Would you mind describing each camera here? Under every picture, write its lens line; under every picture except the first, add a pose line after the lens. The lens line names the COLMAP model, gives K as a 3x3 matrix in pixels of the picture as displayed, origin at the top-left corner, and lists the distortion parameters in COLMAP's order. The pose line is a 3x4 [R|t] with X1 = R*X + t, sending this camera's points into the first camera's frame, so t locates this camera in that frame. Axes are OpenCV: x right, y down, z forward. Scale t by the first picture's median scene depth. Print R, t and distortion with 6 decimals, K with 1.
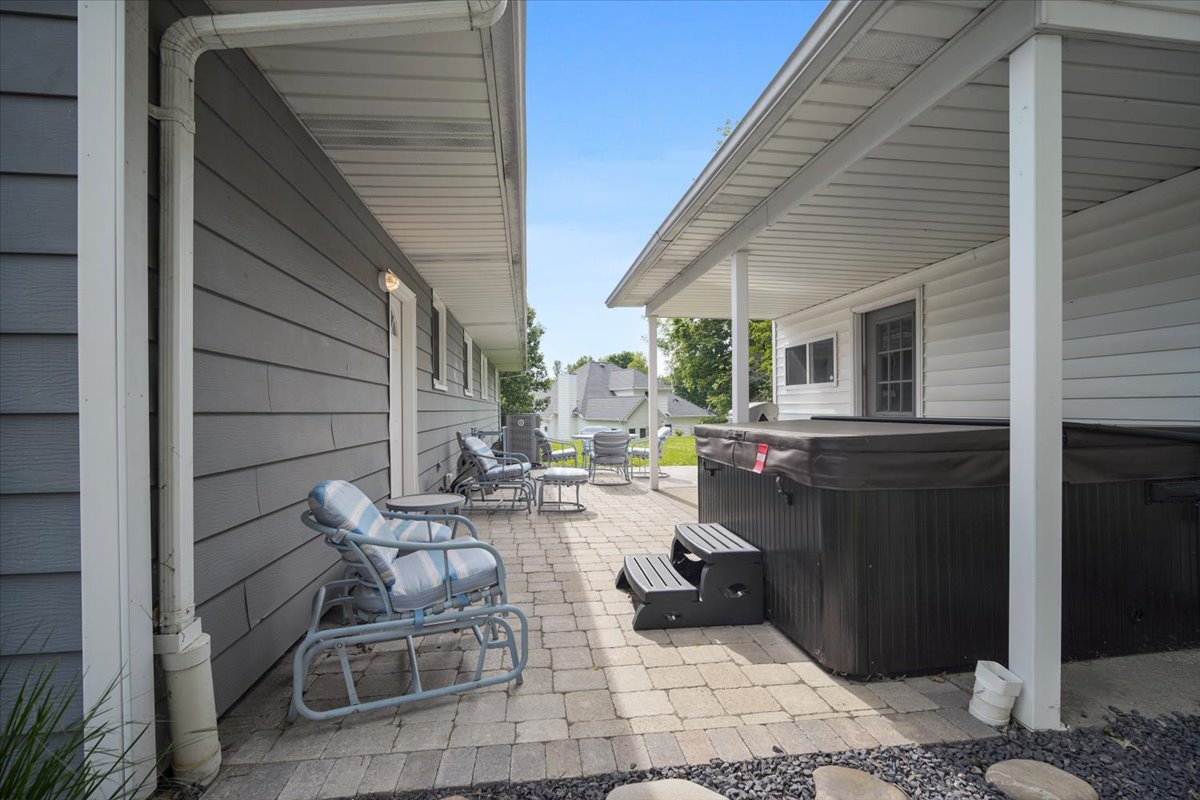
lens RADIAL K [[532.5, 0, 597.5], [0, 532.5, 403.3], [0, 0, 1]] dist [-0.009630, 0.000224]
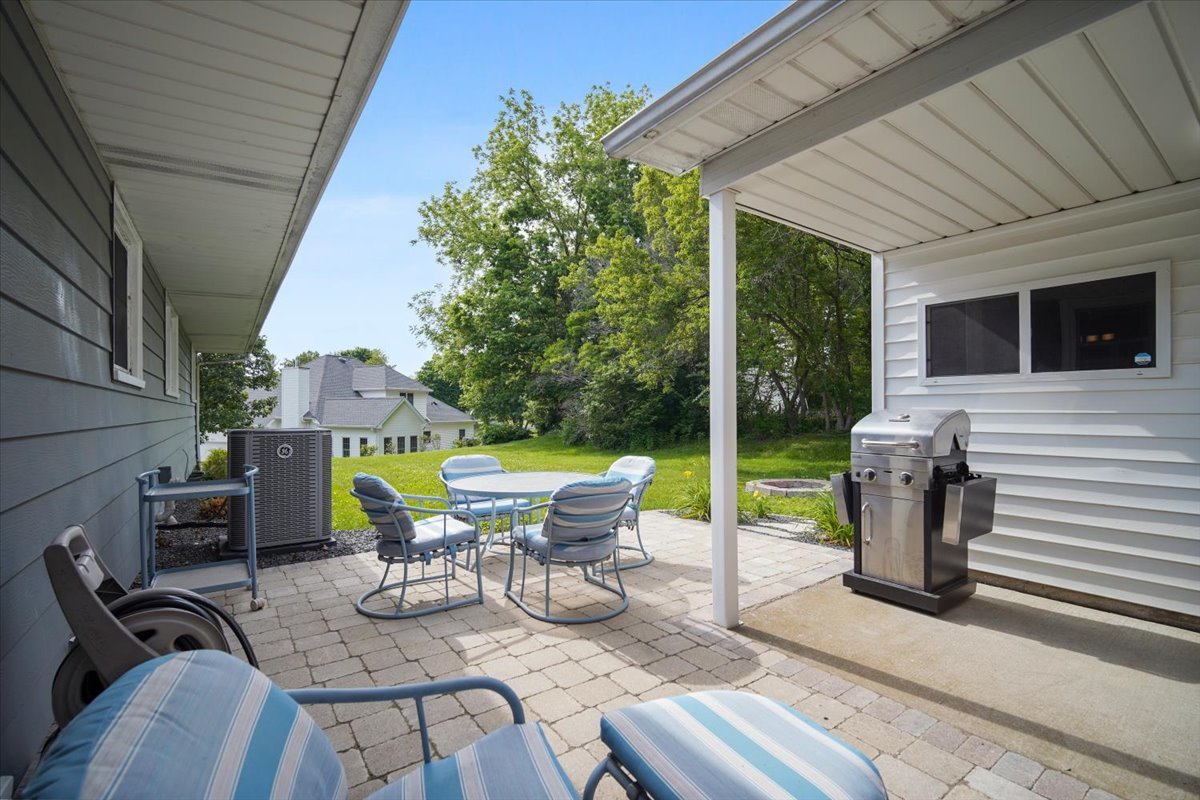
lens RADIAL K [[519.1, 0, 599.1], [0, 519.1, 395.8], [0, 0, 1]] dist [0.001413, 0.000338]
pose [[0.878850, 0.014870, 0.476867, -0.042942], [-0.005085, 0.999749, -0.021802, -0.000543], [-0.477071, 0.016736, 0.878705, 0.177293]]
